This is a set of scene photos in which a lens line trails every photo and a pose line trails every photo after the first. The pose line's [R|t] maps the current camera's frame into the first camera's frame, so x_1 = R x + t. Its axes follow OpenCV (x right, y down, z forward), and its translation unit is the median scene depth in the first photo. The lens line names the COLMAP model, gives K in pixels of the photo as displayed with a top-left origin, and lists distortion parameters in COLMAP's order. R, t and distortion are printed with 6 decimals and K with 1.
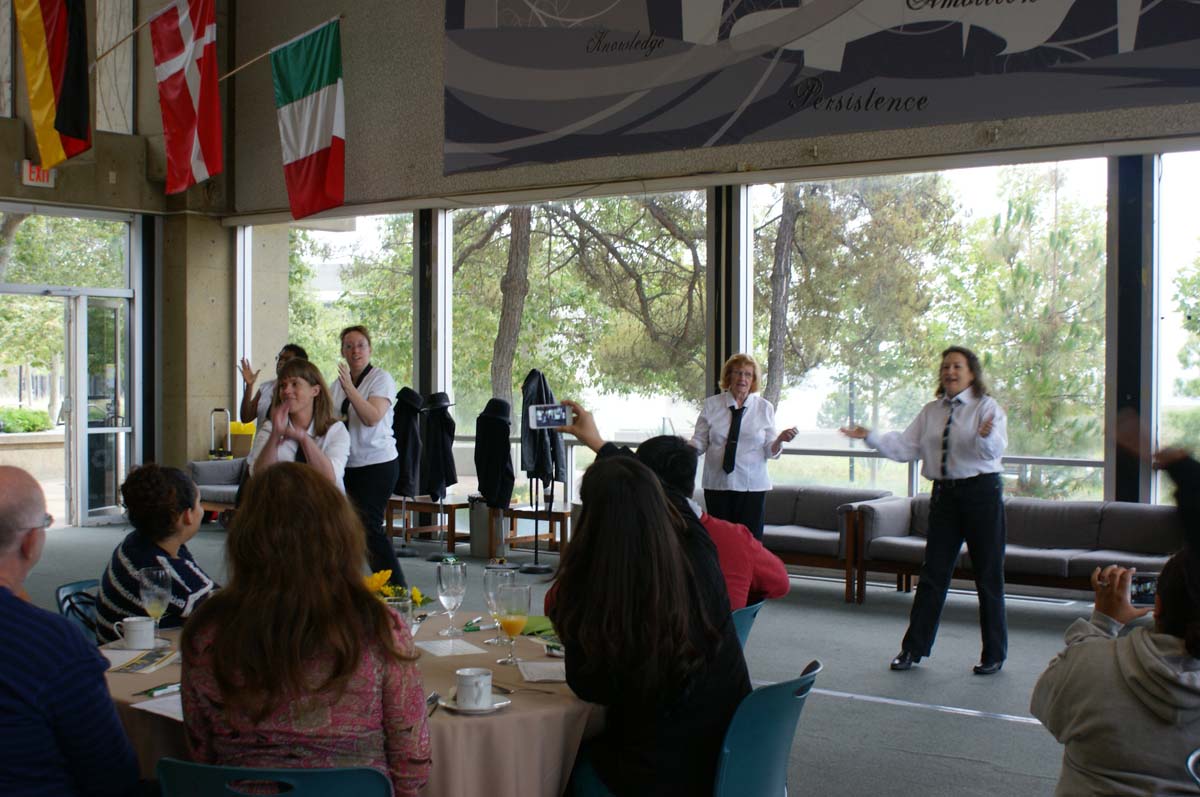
lens RADIAL K [[1575.8, 0, 600.0], [0, 1575.8, 398.5], [0, 0, 1]] dist [-0.088639, 0.078908]
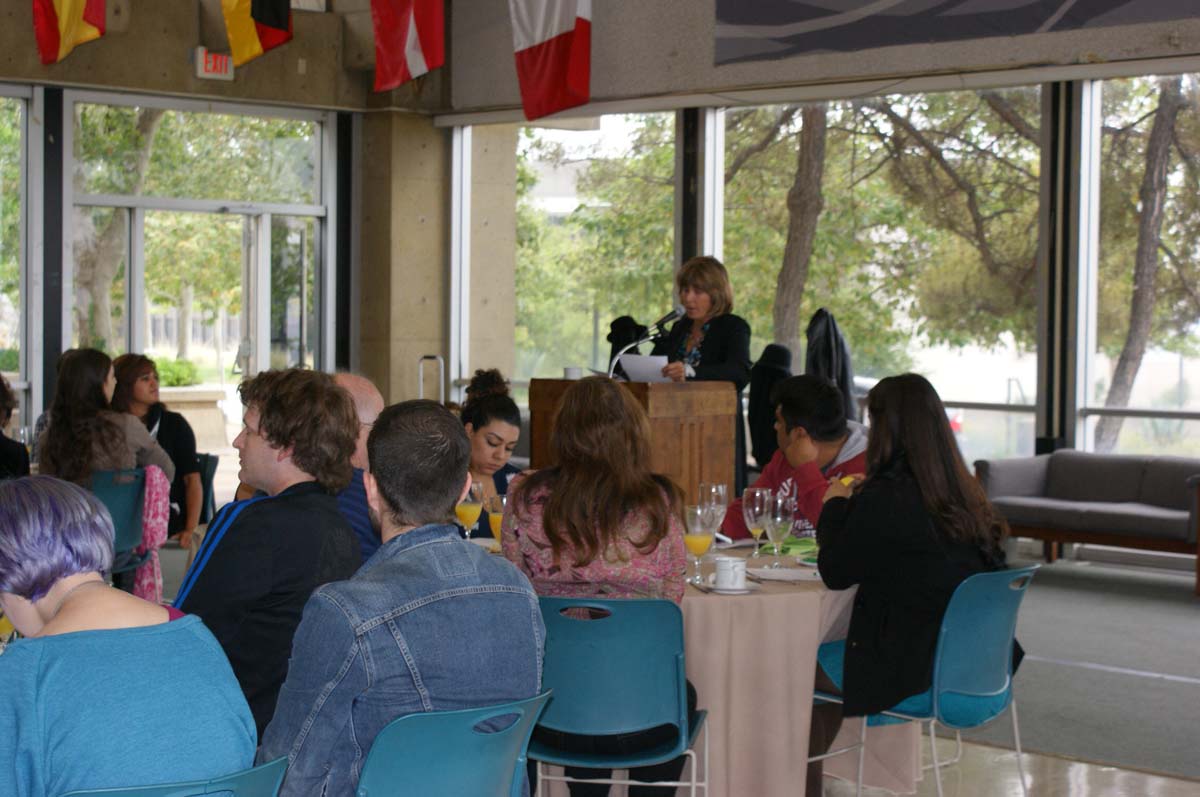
lens RADIAL K [[2343.5, 0, 600.0], [0, 2343.5, 398.5], [0, 0, 1]] dist [-0.037715, 0.304749]
pose [[0.989189, 0.013800, -0.145995, 0.017391], [-0.011238, 0.999768, 0.018357, 0.005335], [0.146214, -0.016518, 0.989115, -0.167856]]
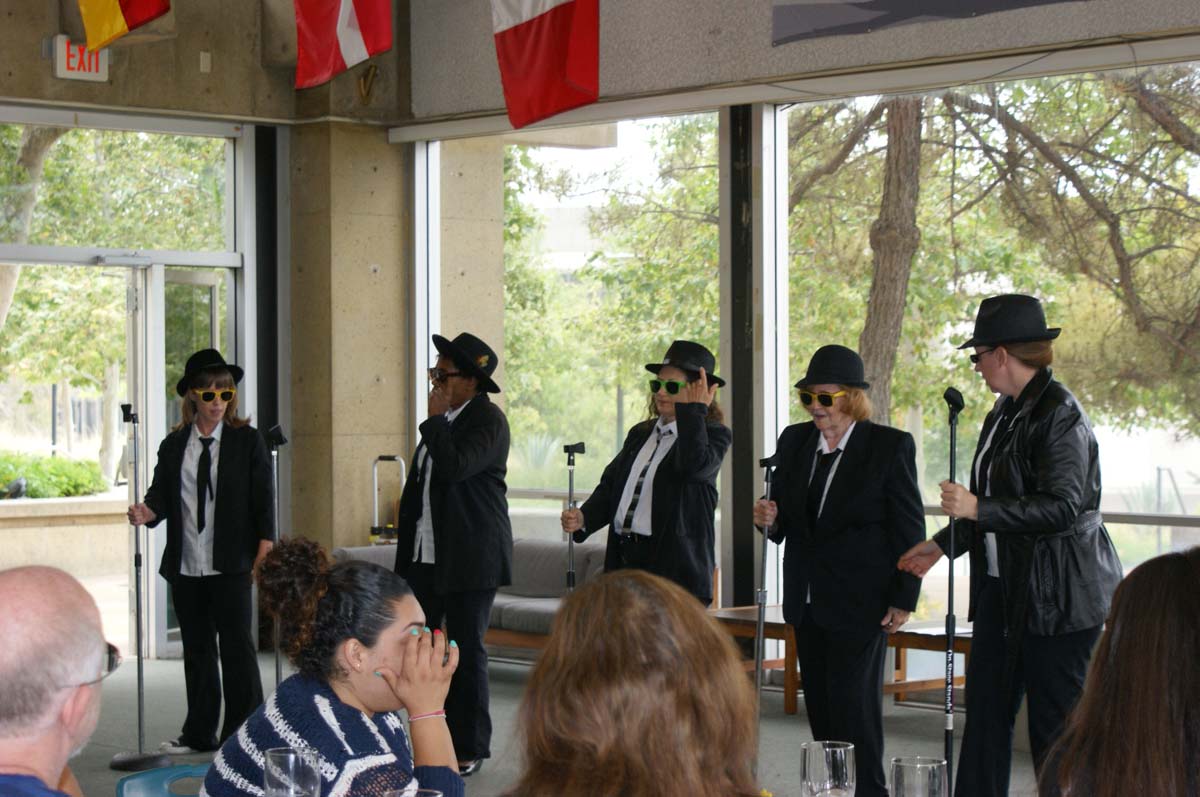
lens RADIAL K [[2709.0, 0, 600.0], [0, 2709.0, 398.5], [0, 0, 1]] dist [0.008330, 0.244210]
pose [[0.987685, -0.007822, -0.156262, -0.007612], [0.005747, 0.999889, -0.013730, -0.000577], [0.156352, 0.012663, 0.987620, 0.019420]]
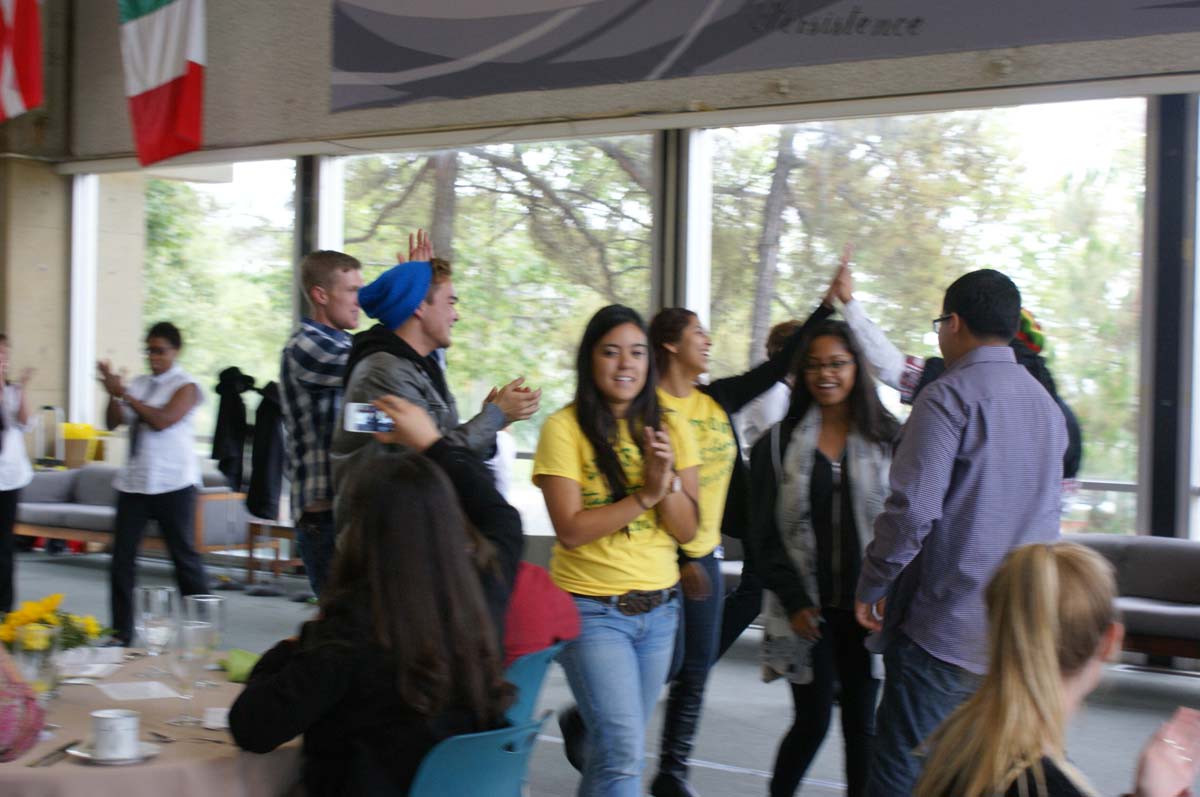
lens RADIAL K [[2033.9, 0, 596.7], [0, 2033.9, 373.3], [0, 0, 1]] dist [-0.022329, 0.000569]
pose [[0.999874, 0.011957, -0.010469, 0.041839], [-0.012116, 0.999811, -0.015208, 0.002237], [0.010285, 0.015333, 0.999830, -0.013545]]
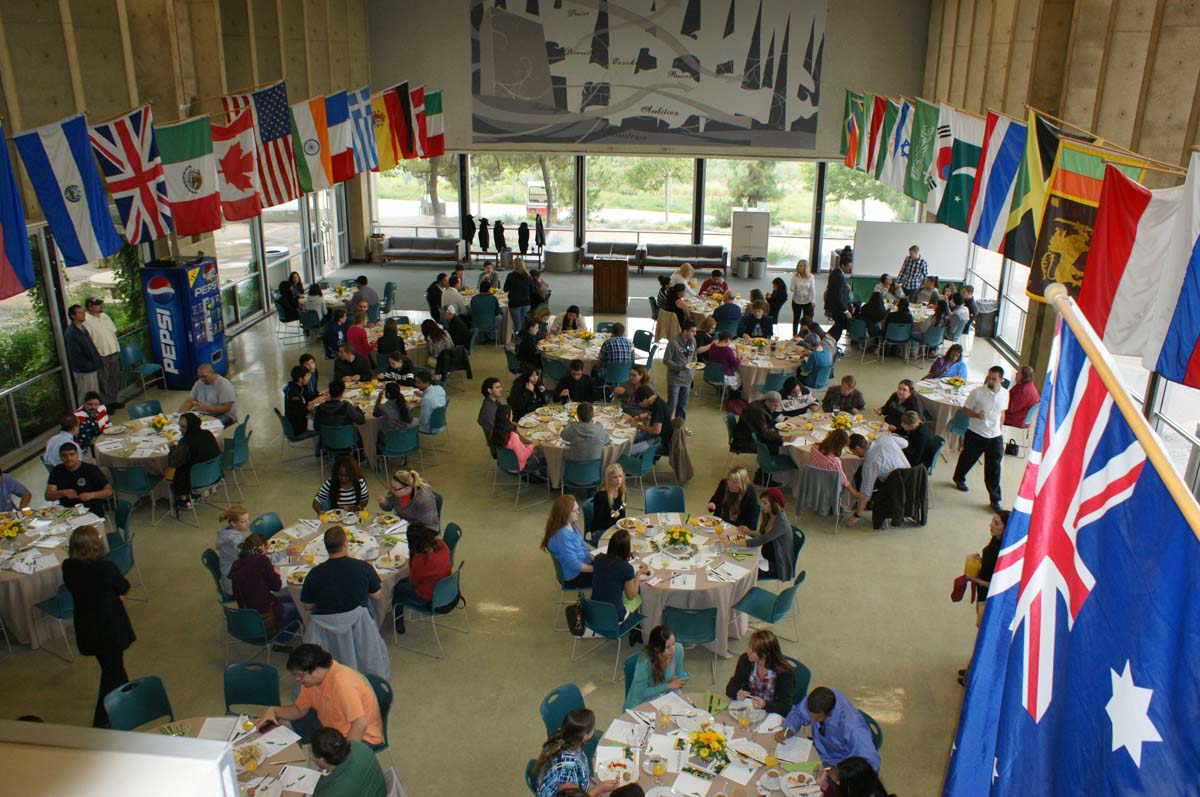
lens RADIAL K [[946.4, 0, 600.0], [0, 946.4, 398.5], [0, 0, 1]] dist [-0.156530, 0.121610]
pose [[0.849756, -0.171313, 0.498565, -0.779930], [0.002637, 0.947096, 0.320940, -0.225695], [-0.527170, -0.271406, 0.805252, -0.636825]]
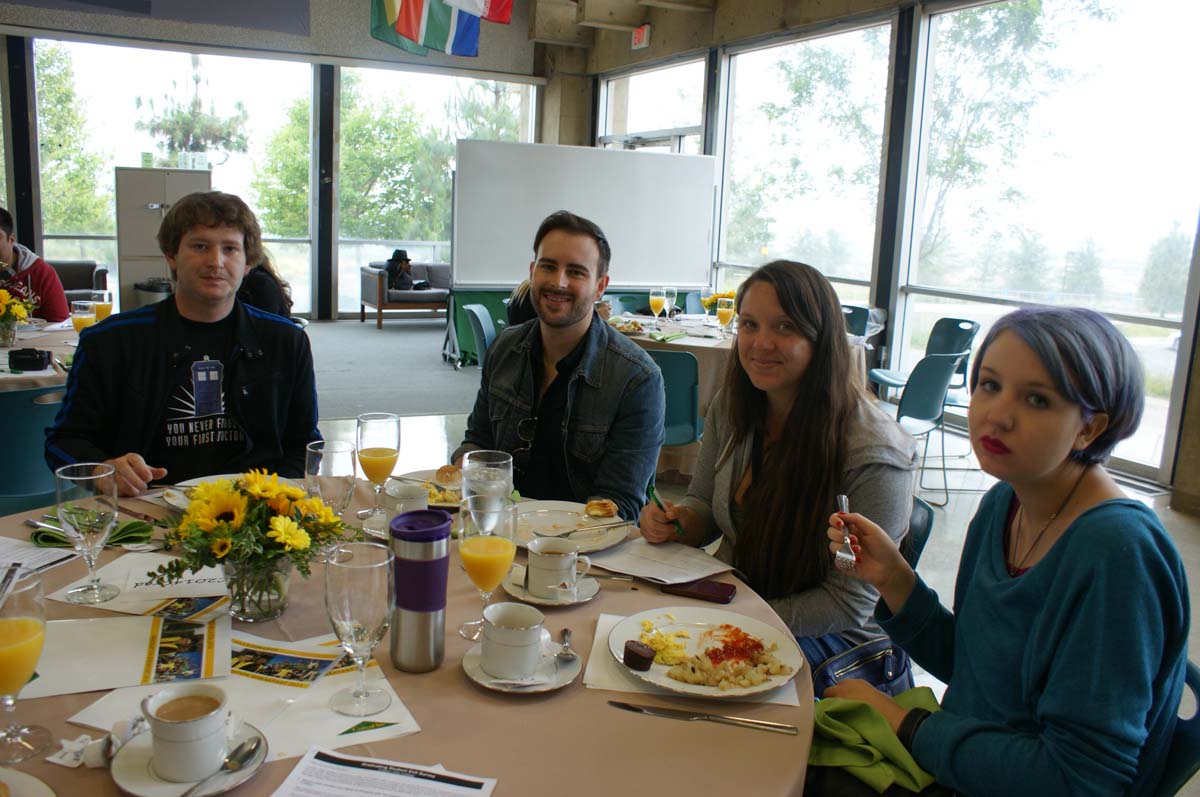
lens RADIAL K [[980.0, 0, 600.0], [0, 980.0, 398.5], [0, 0, 1]] dist [-0.153460, 0.138376]
pose [[0.435214, -0.150041, 0.887737, -0.193738], [-0.027881, 0.983297, 0.179861, 0.010512], [-0.899895, -0.103029, 0.423762, 0.024080]]
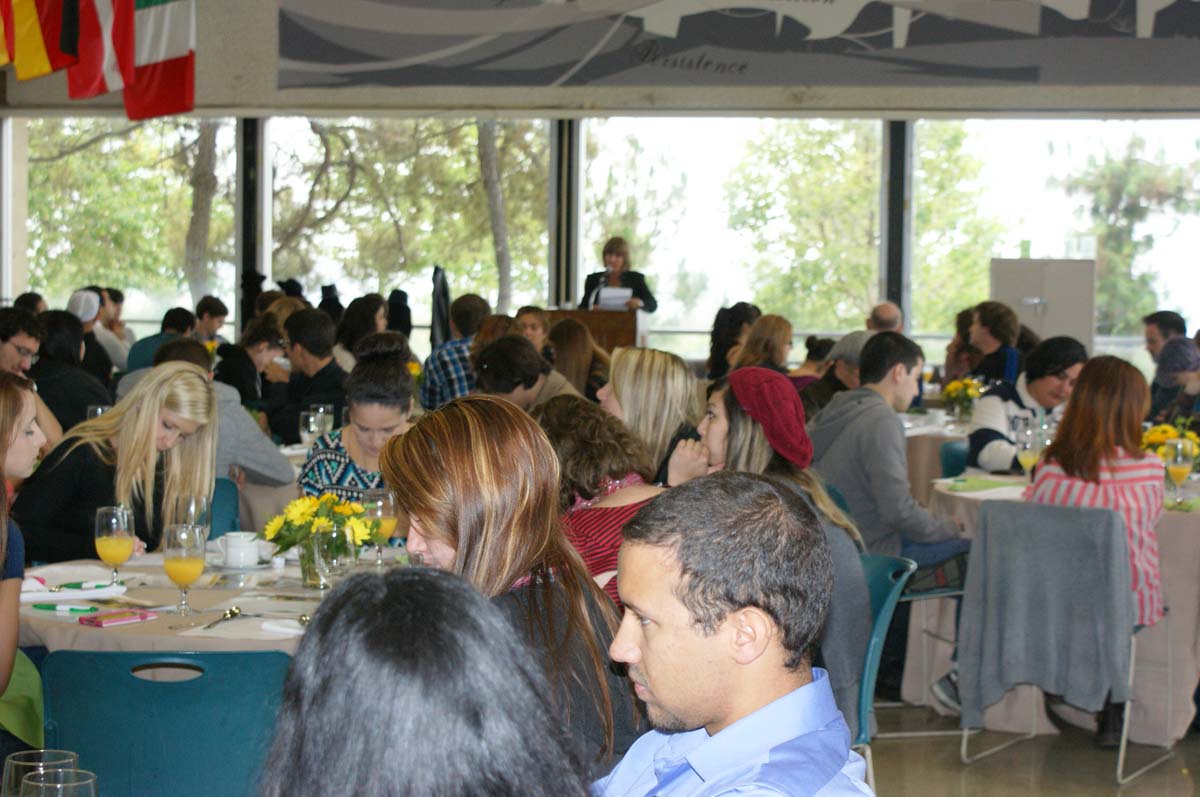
lens RADIAL K [[2343.5, 0, 600.0], [0, 2343.5, 398.5], [0, 0, 1]] dist [-0.037715, 0.304749]
pose [[0.894536, -0.012478, 0.446822, -0.571382], [-0.004035, 0.999344, 0.035988, 0.015245], [-0.446978, -0.033996, 0.893899, -0.530136]]
